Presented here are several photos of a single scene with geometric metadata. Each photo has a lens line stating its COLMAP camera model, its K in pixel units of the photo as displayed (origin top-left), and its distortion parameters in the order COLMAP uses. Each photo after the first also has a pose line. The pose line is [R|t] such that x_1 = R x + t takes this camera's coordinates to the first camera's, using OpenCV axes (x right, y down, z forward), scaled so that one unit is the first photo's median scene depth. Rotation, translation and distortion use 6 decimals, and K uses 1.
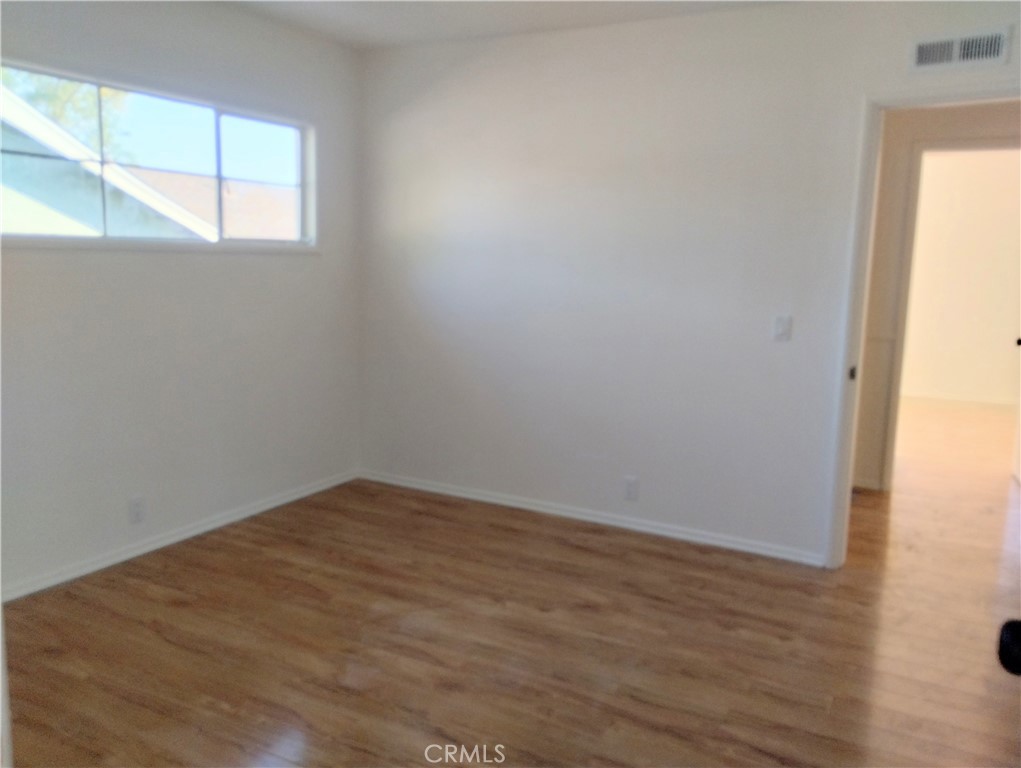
lens RADIAL K [[841.8, 0, 489.4], [0, 841.8, 383.3], [0, 0, 1]] dist [-0.000873, -0.011579]
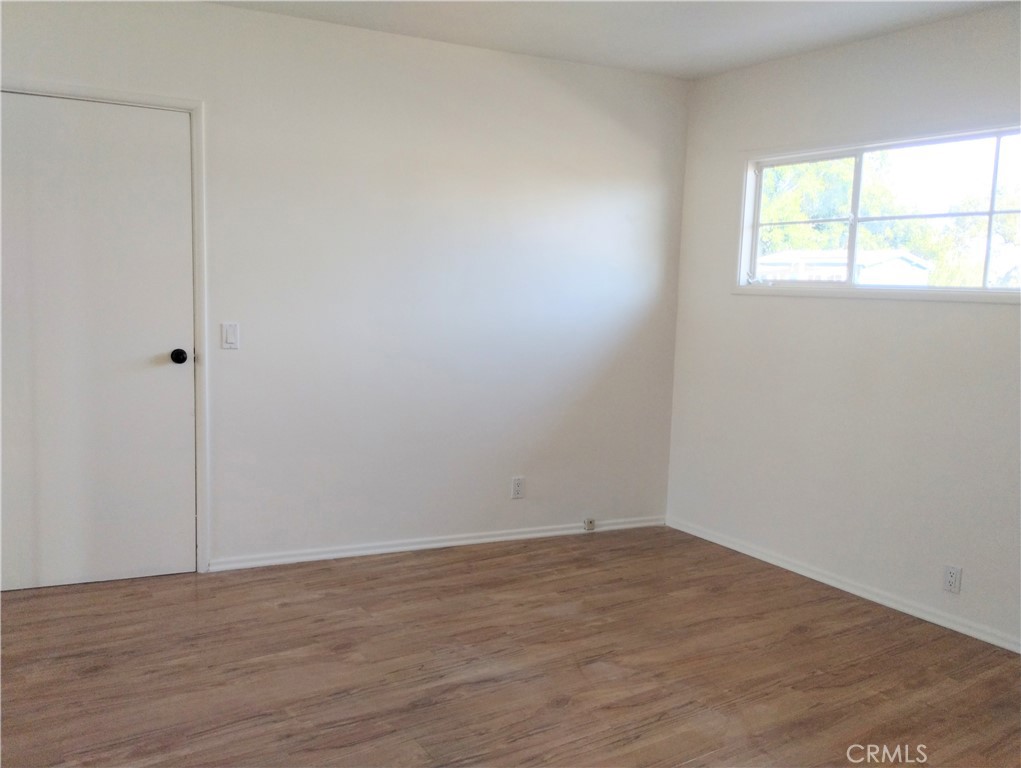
lens RADIAL K [[841.8, 0, 489.4], [0, 841.8, 383.3], [0, 0, 1]] dist [-0.000873, -0.011579]
pose [[-0.473500, 0.067694, -0.878188, 0.766710], [-0.177748, 0.969185, 0.170547, -0.154590], [0.862672, 0.236850, -0.446877, 1.141022]]
